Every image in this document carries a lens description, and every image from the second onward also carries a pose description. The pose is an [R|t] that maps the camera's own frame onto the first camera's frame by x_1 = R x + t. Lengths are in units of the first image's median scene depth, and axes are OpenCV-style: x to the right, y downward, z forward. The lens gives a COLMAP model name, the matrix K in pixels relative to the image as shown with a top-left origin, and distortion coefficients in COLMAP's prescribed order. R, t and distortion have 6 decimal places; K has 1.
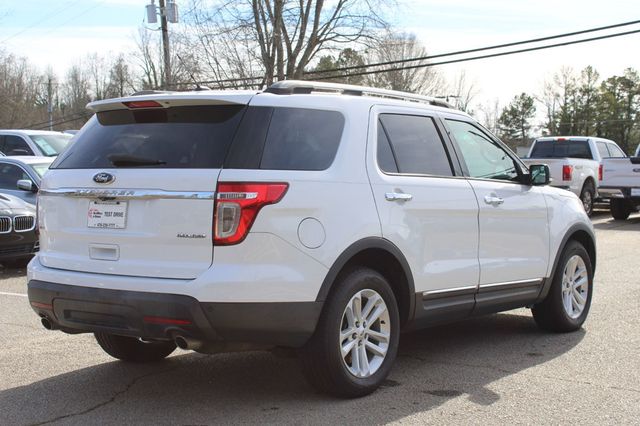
lens RADIAL K [[1036.0, 0, 319.1], [0, 1036.0, 213.8], [0, 0, 1]] dist [-0.036645, 0.000000]
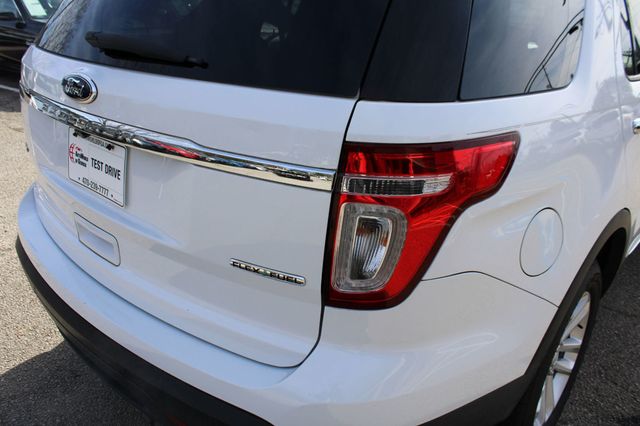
lens RADIAL K [[534.8, 0, 320.2], [0, 534.8, 213.3], [0, 0, 1]] dist [-0.149812, 0.118537]
pose [[0.996517, 0.066141, -0.050796, -0.090205], [-0.044945, 0.939010, 0.340941, -0.064412], [0.070248, -0.337470, 0.938711, 0.782161]]
